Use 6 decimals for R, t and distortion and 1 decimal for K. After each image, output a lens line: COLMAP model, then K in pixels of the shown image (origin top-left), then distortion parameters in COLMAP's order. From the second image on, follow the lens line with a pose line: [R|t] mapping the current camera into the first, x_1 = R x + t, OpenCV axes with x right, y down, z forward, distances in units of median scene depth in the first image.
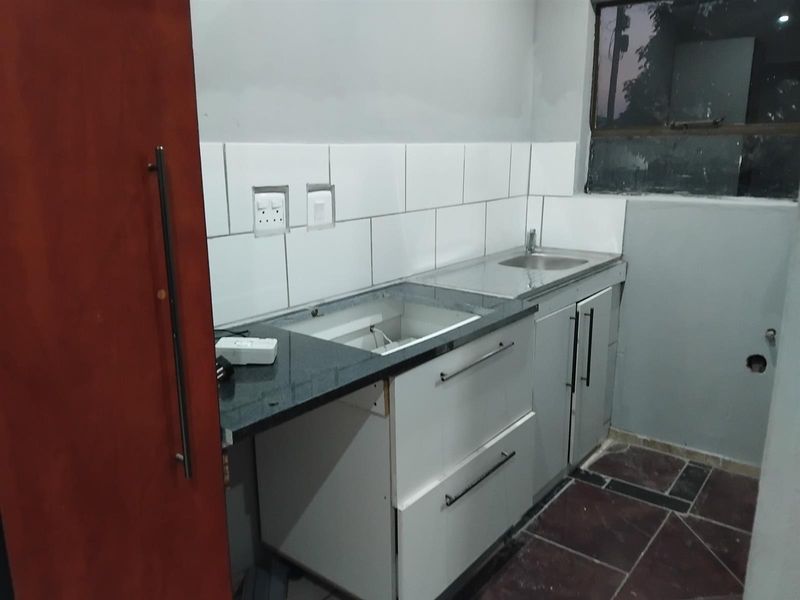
lens RADIAL K [[629.9, 0, 400.0], [0, 629.9, 300.0], [0, 0, 1]] dist [0.000364, -0.057752]
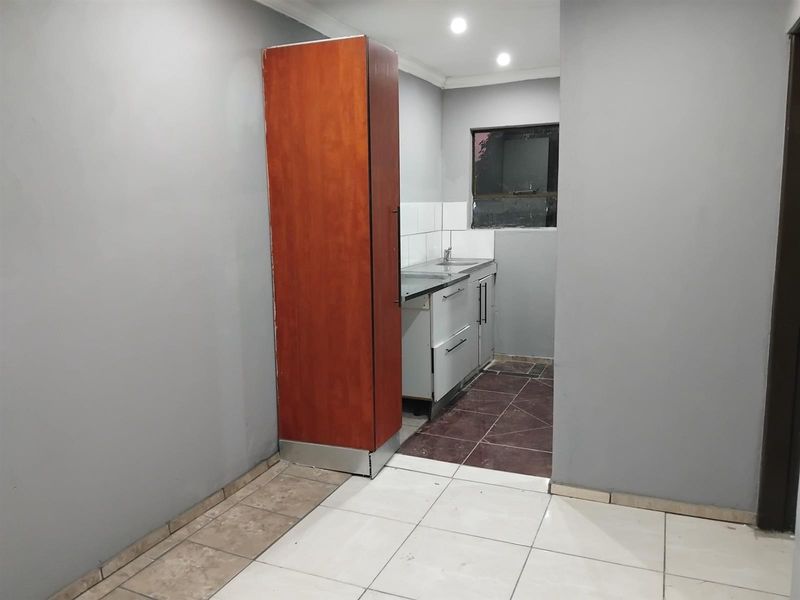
lens RADIAL K [[626.2, 0, 400.0], [0, 626.2, 300.0], [0, 0, 1]] dist [0.106574, -0.182032]
pose [[0.964291, -0.046809, 0.260674, -0.451204], [0.069521, 0.994480, -0.078593, 0.191703], [-0.255556, 0.093909, 0.962222, -0.799850]]
